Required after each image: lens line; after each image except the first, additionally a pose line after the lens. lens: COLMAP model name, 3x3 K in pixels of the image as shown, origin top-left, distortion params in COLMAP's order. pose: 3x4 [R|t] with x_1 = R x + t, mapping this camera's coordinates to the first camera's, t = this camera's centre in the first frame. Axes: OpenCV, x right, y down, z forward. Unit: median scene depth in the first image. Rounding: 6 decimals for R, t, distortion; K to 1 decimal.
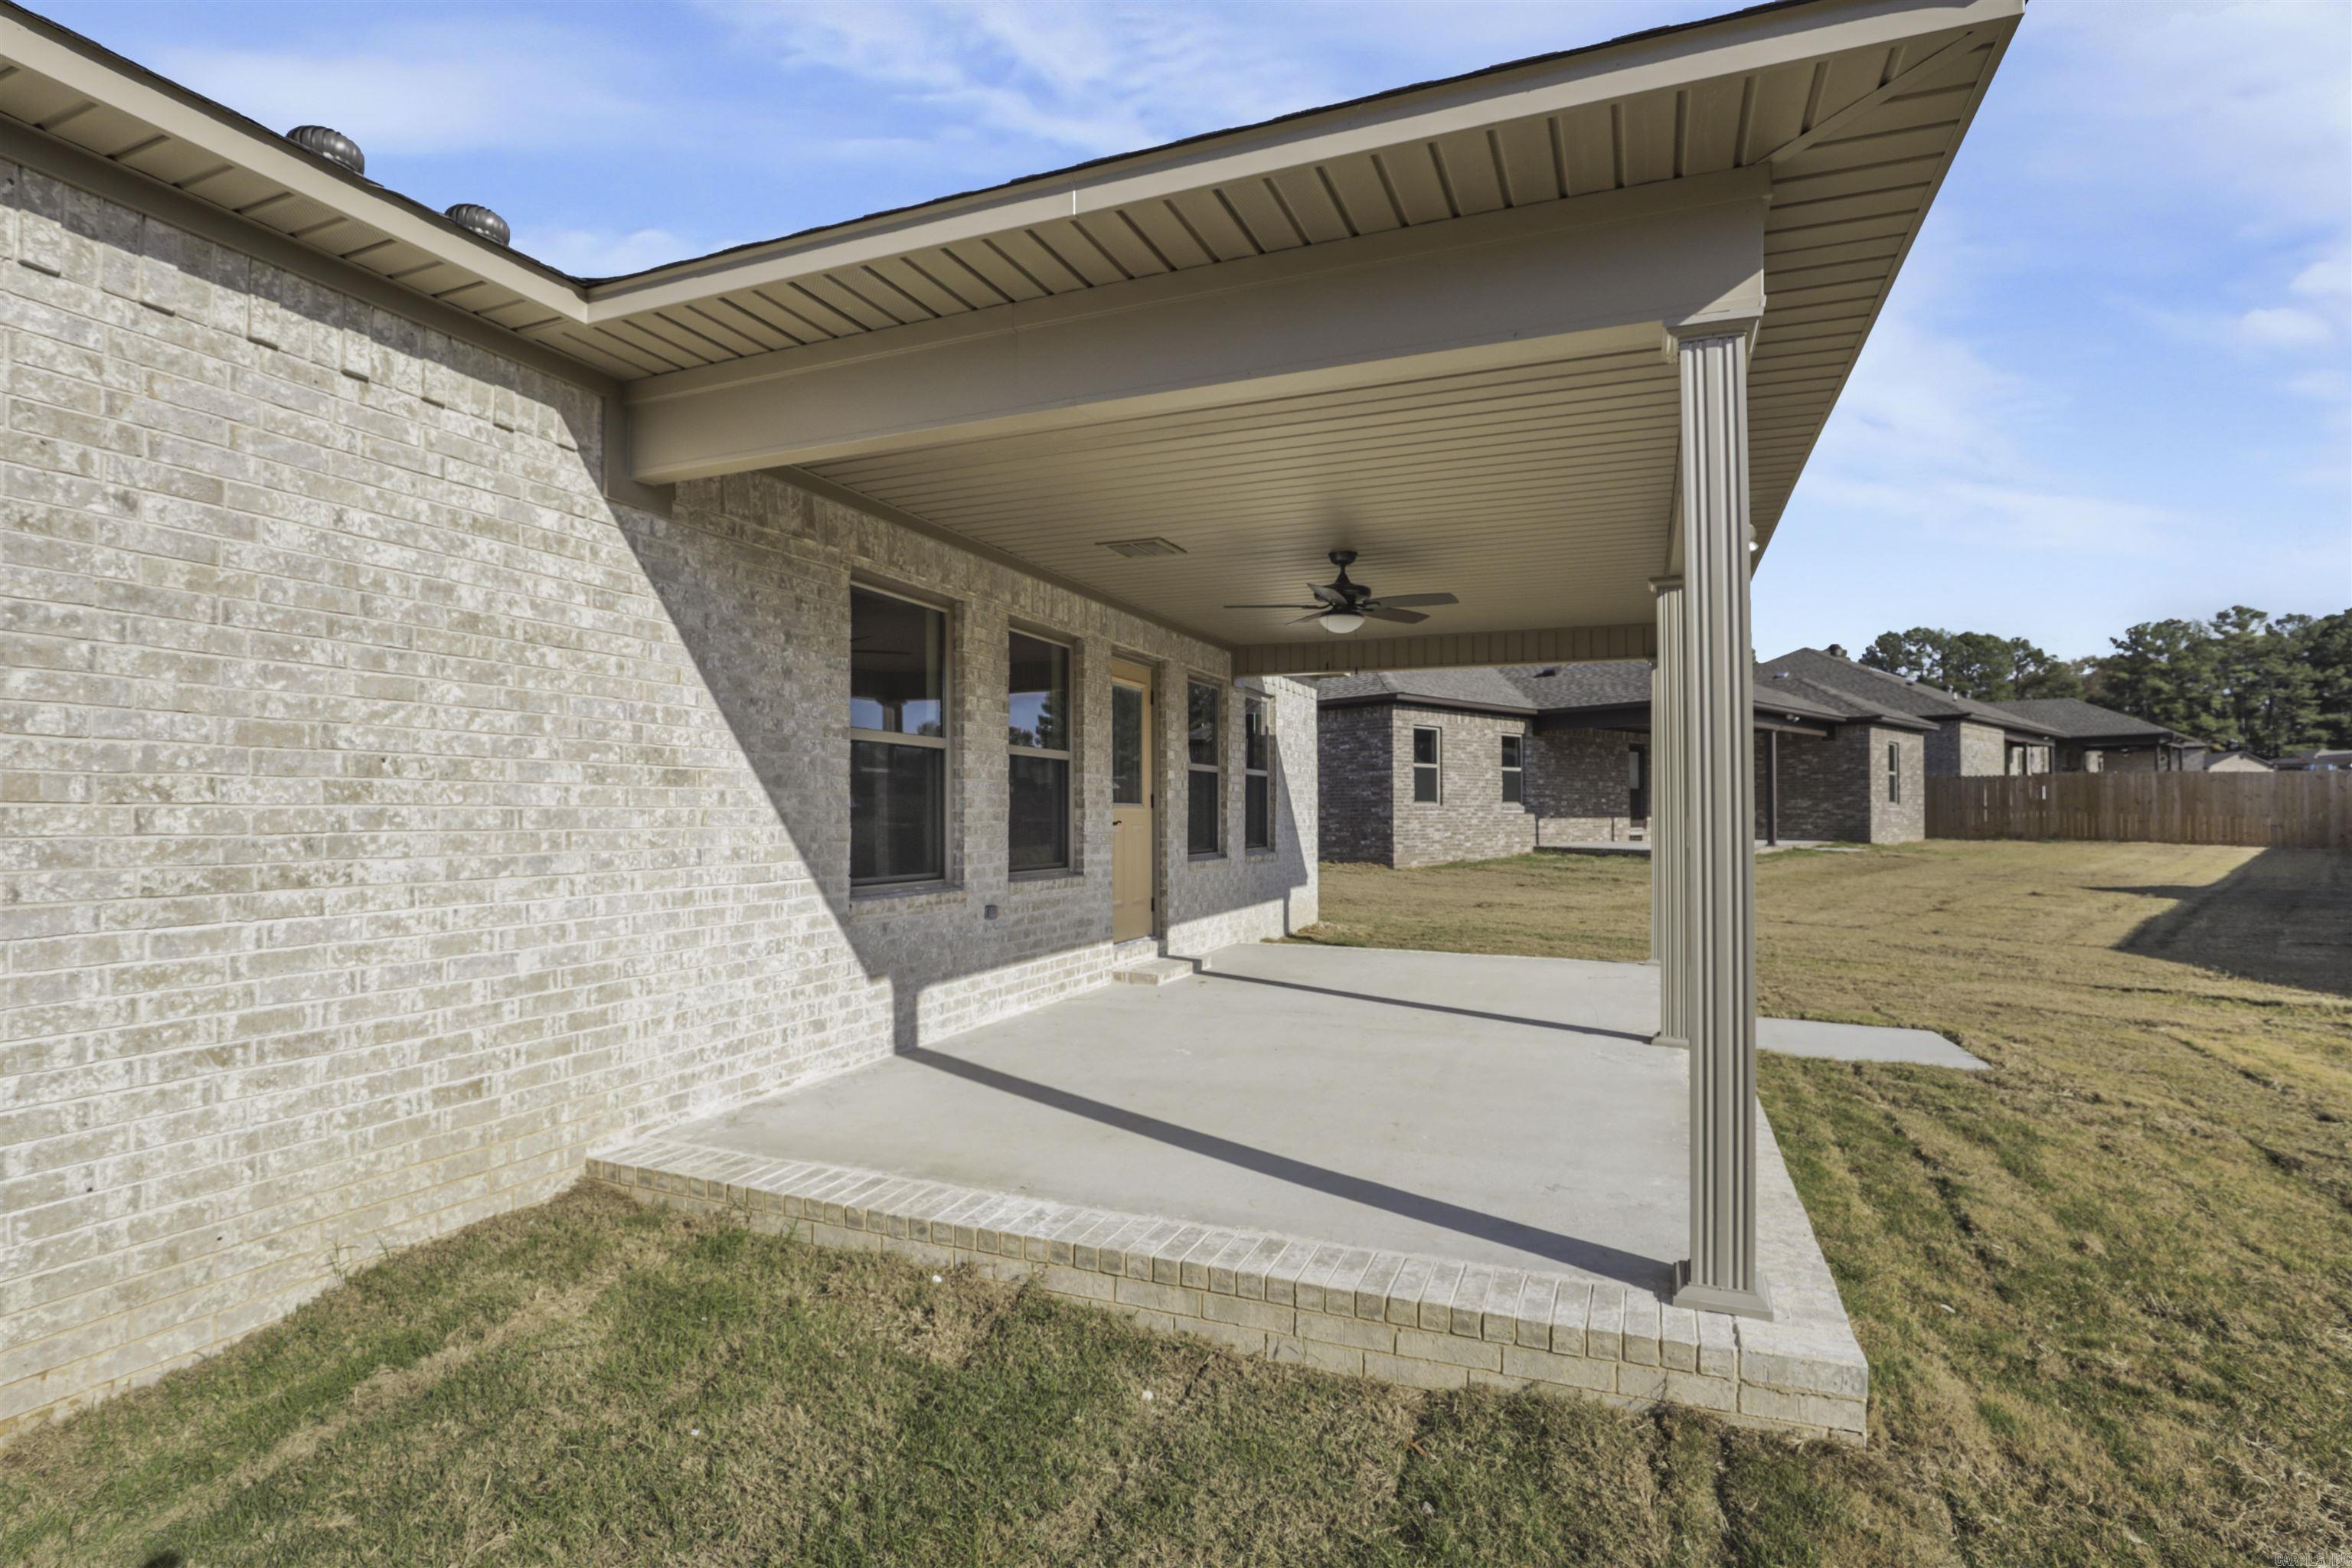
lens RADIAL K [[1107.4, 0, 1220.3], [0, 1107.4, 807.4], [0, 0, 1]] dist [-0.020924, 0.000325]
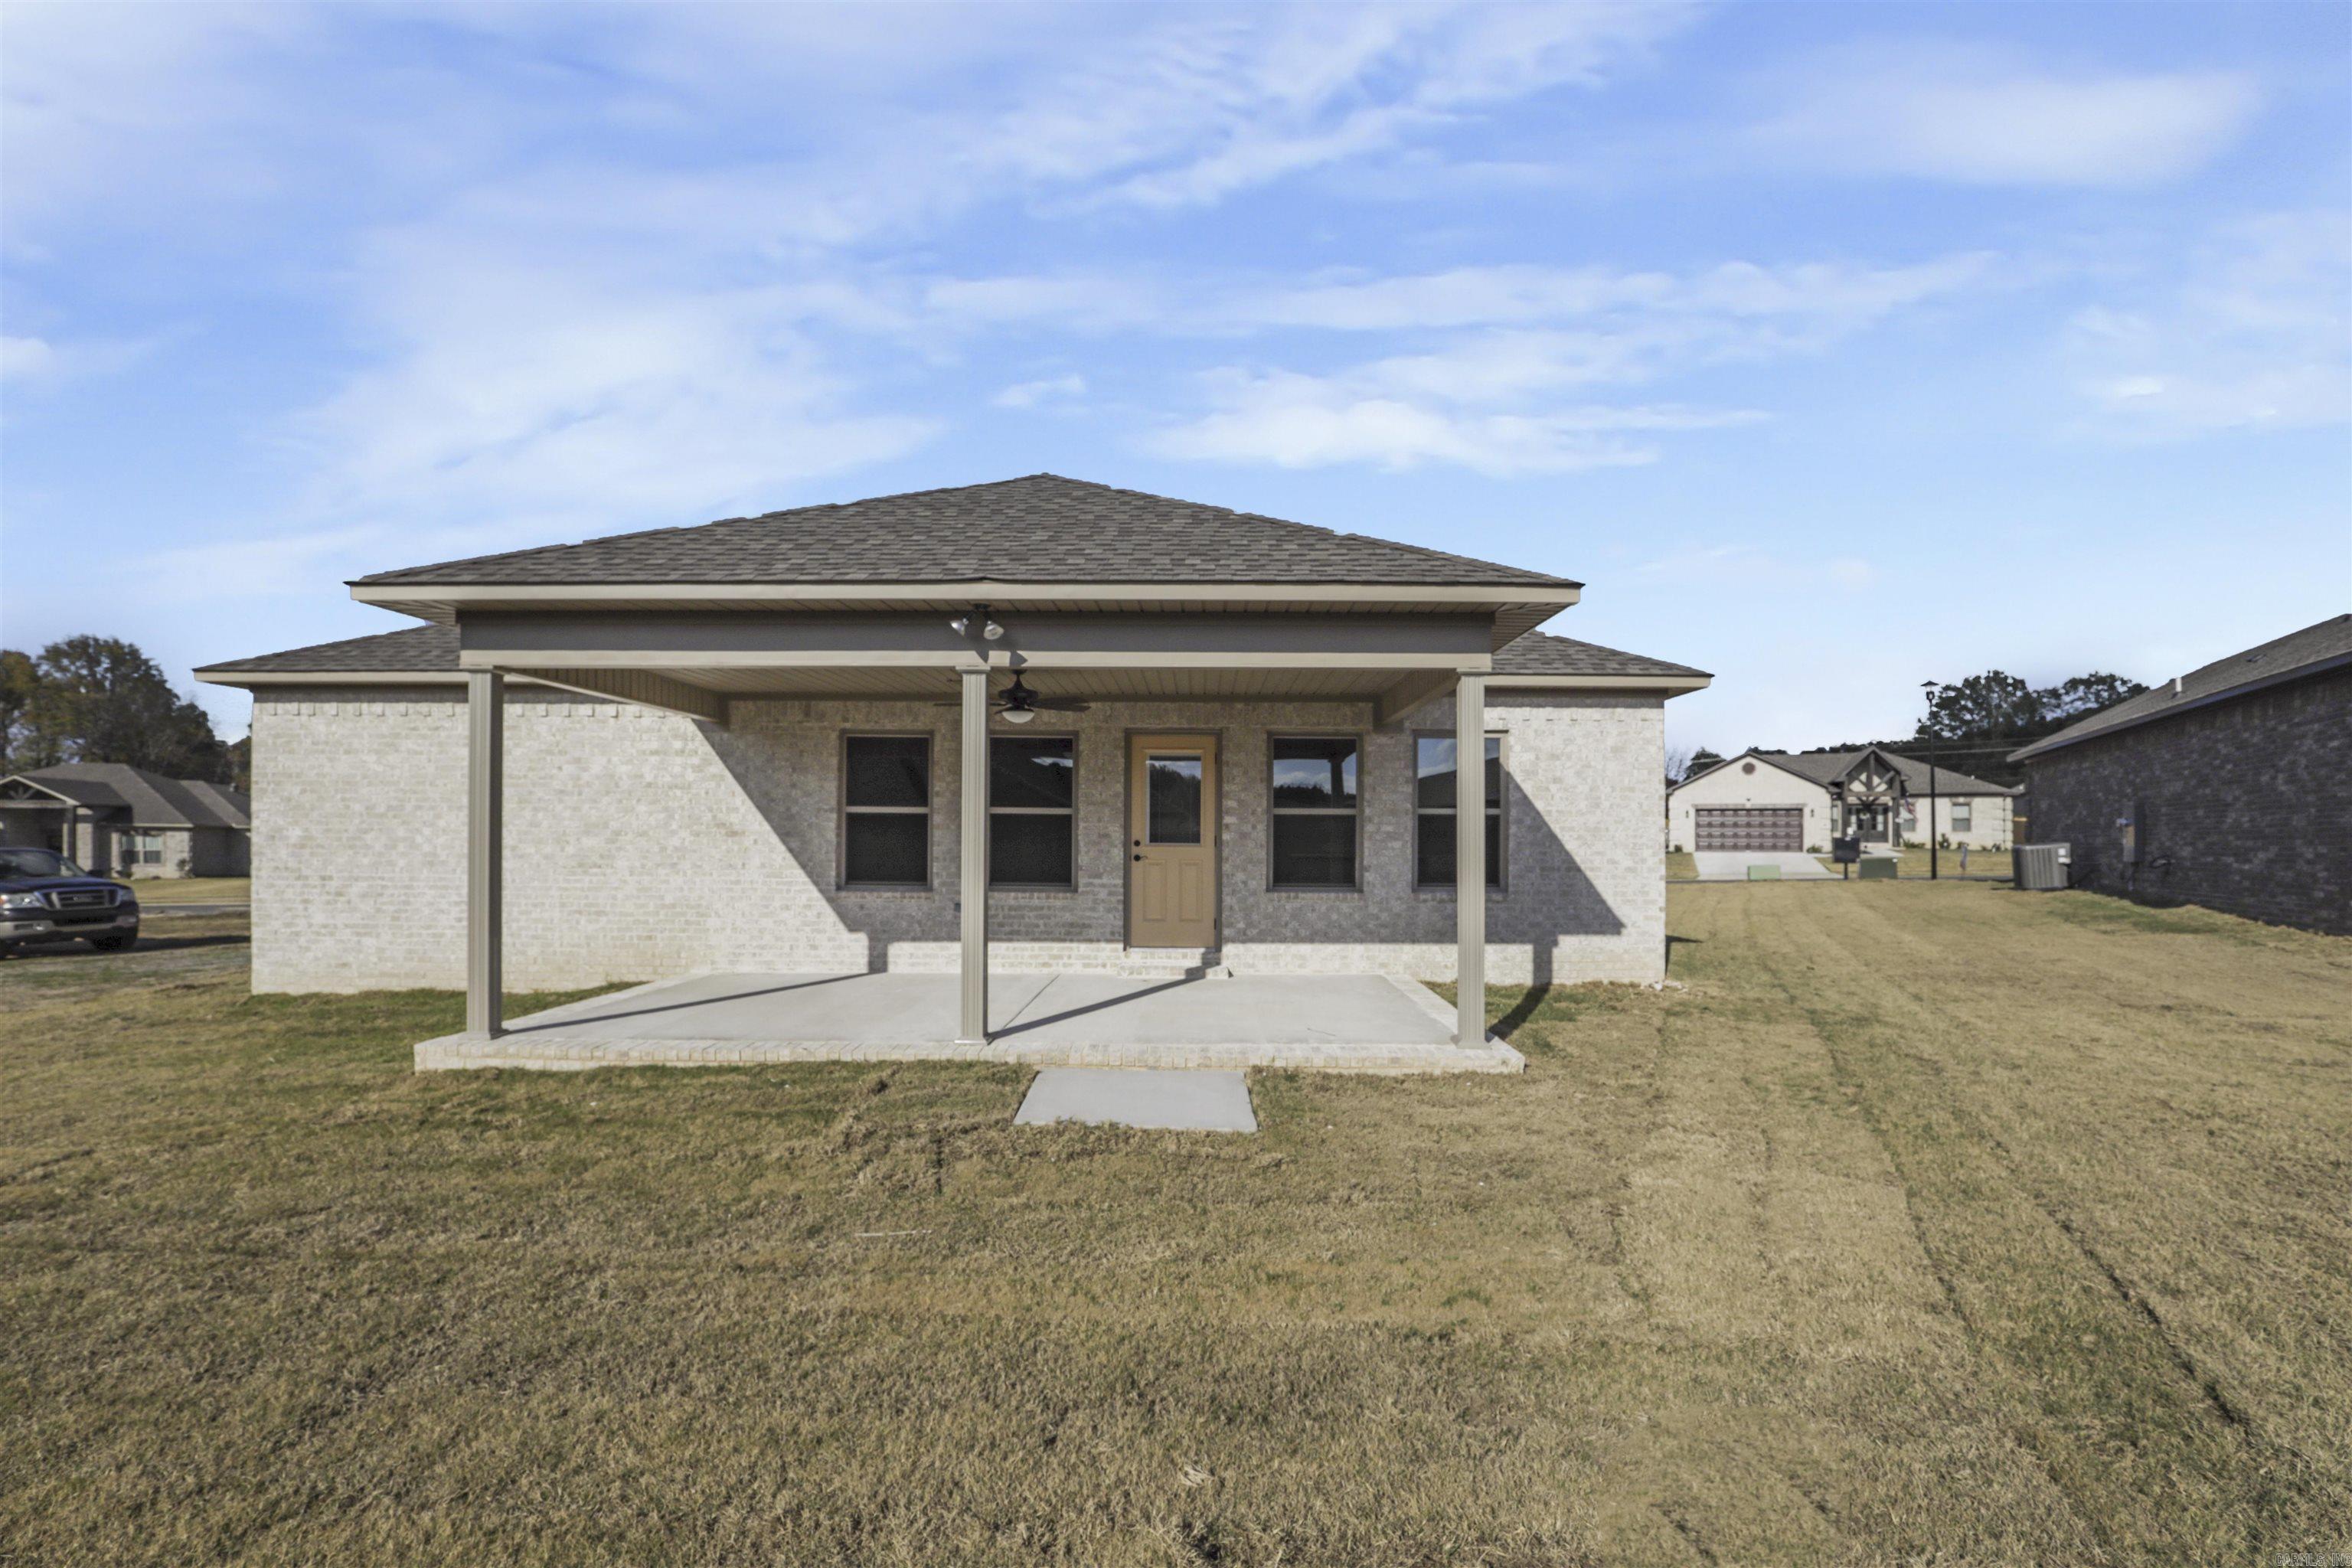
lens RADIAL K [[1091.5, 0, 1172.2], [0, 1091.5, 817.5], [0, 0, 1]] dist [-0.023282, -0.000146]
pose [[0.364379, -0.013965, -0.931146, 1.699844], [-0.000621, 0.999884, -0.015239, -0.021100], [0.931250, 0.006131, 0.364328, 0.799118]]
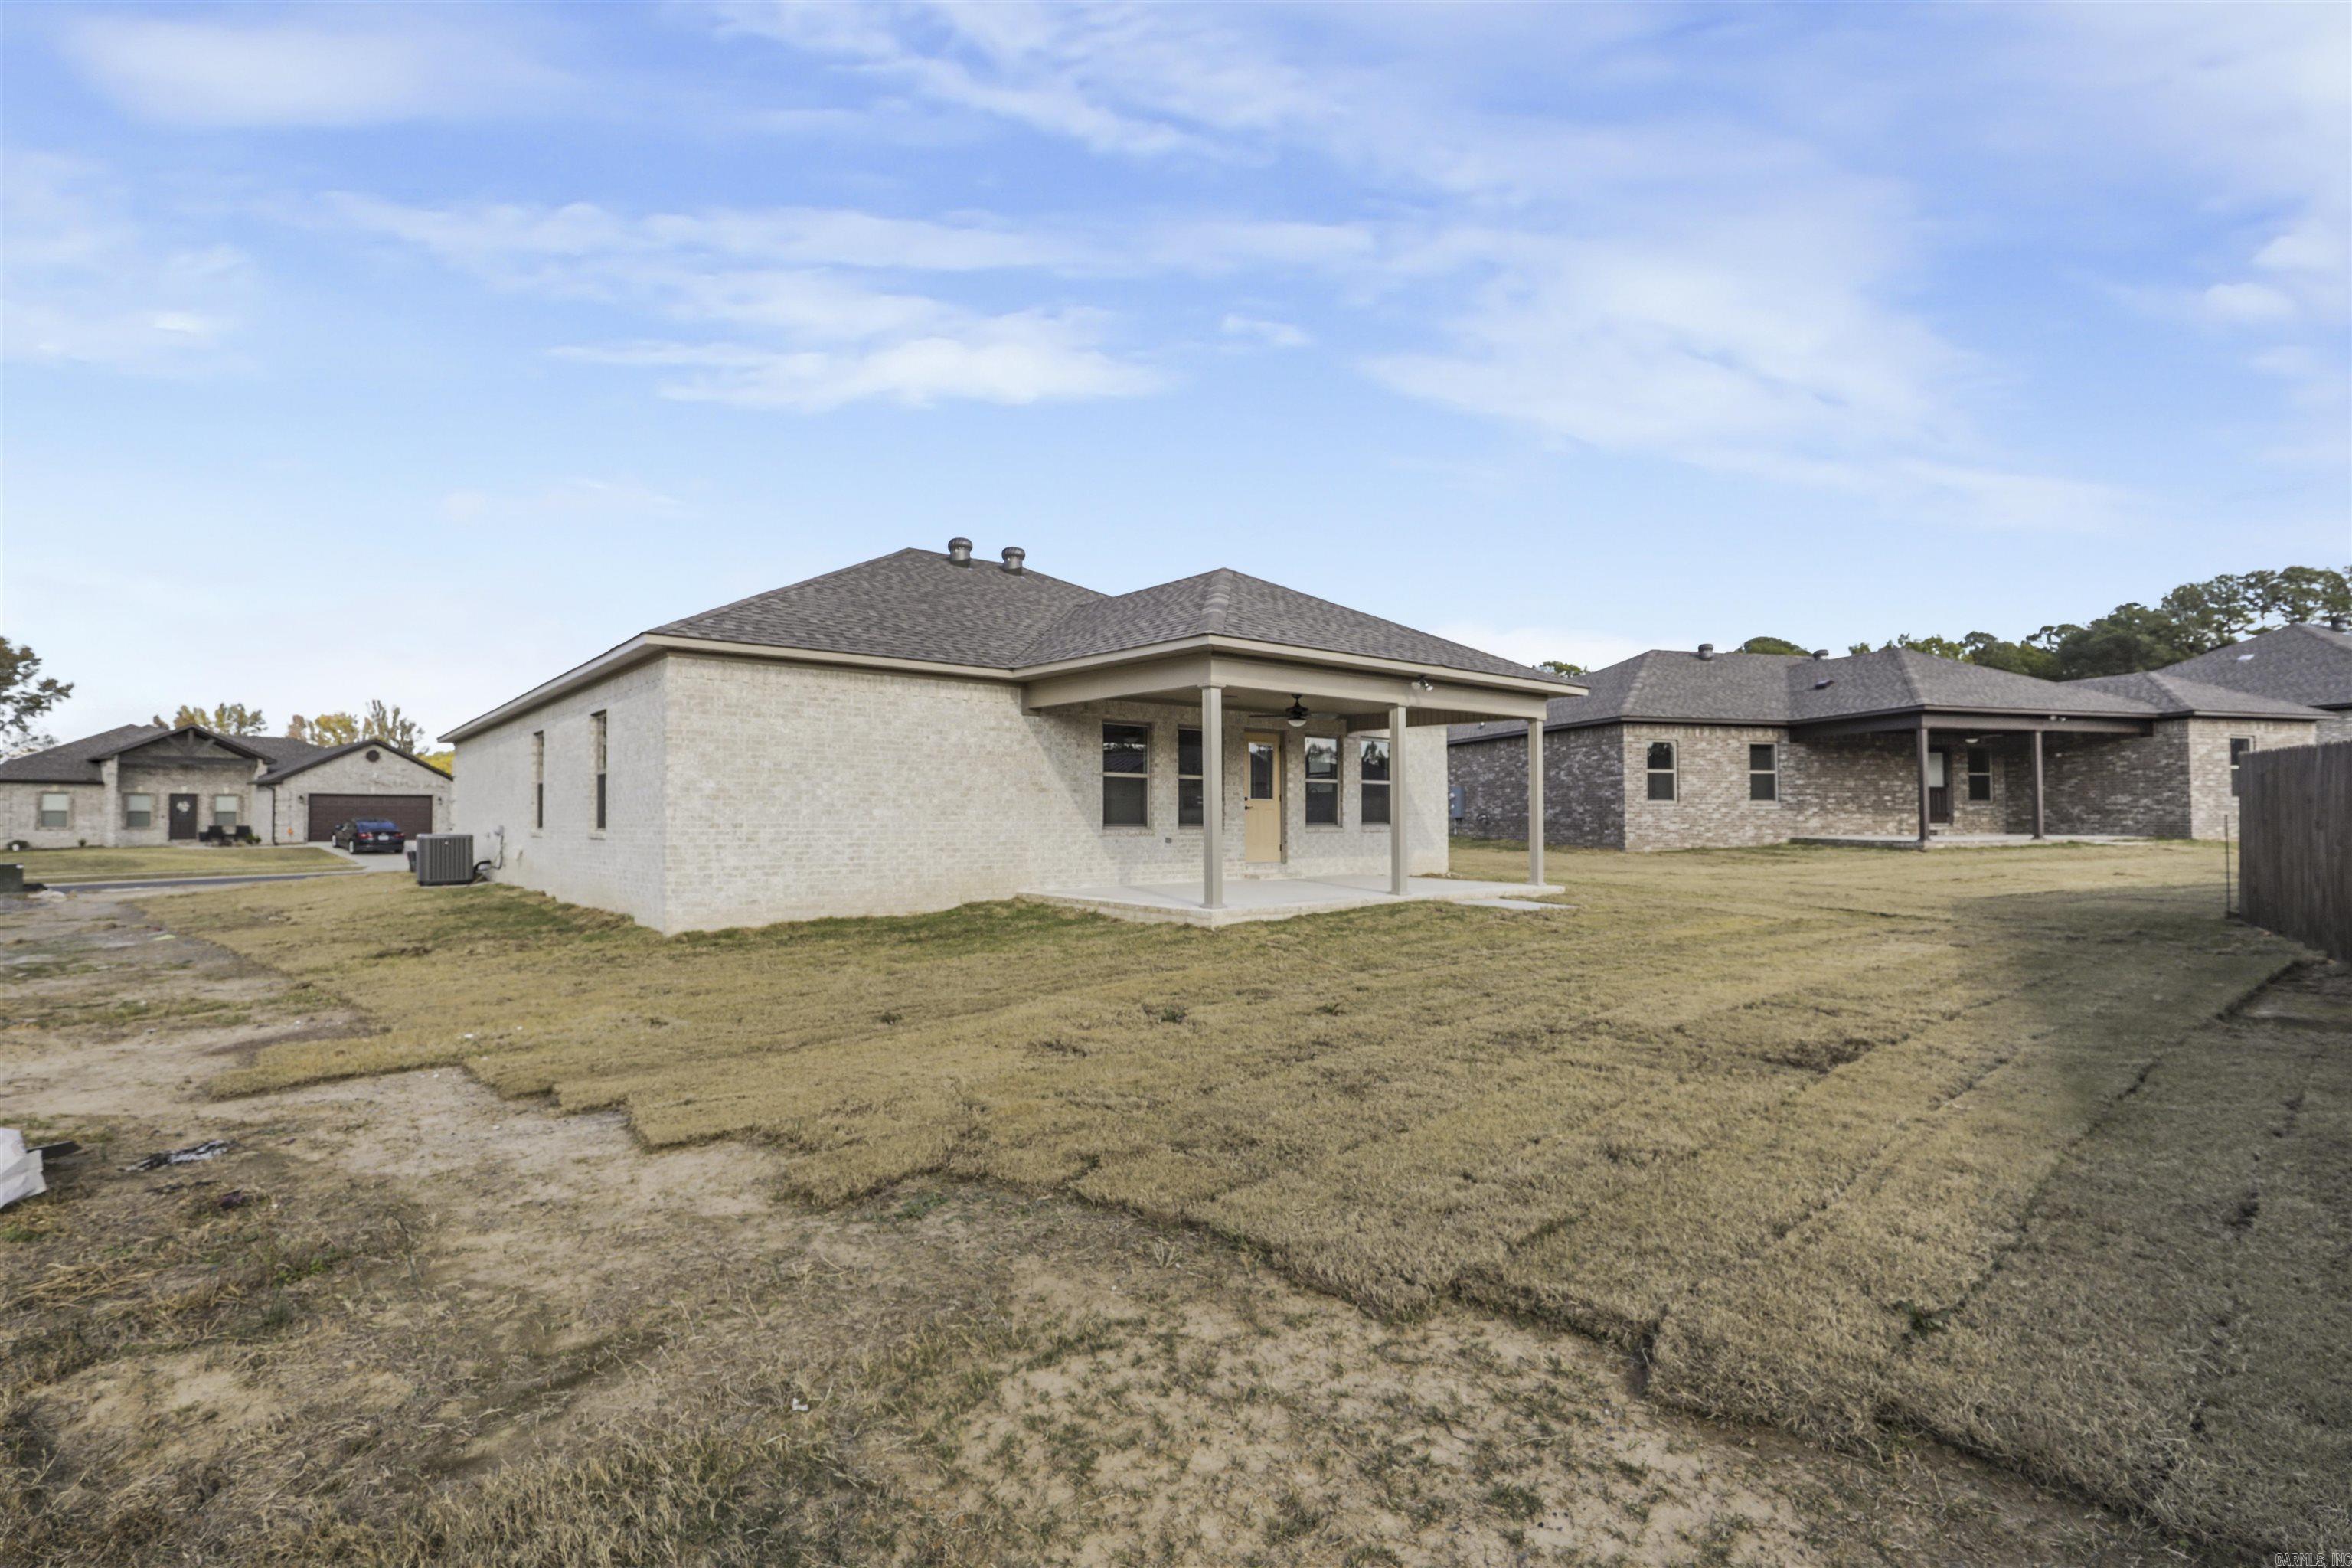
lens RADIAL K [[1091.5, 0, 1172.2], [0, 1091.5, 817.5], [0, 0, 1]] dist [-0.023282, -0.000146]
pose [[0.875073, 0.000493, -0.483990, 1.192751], [0.001812, 0.999989, 0.004295, 0.034898], [0.483987, -0.004635, 0.875063, -1.413037]]
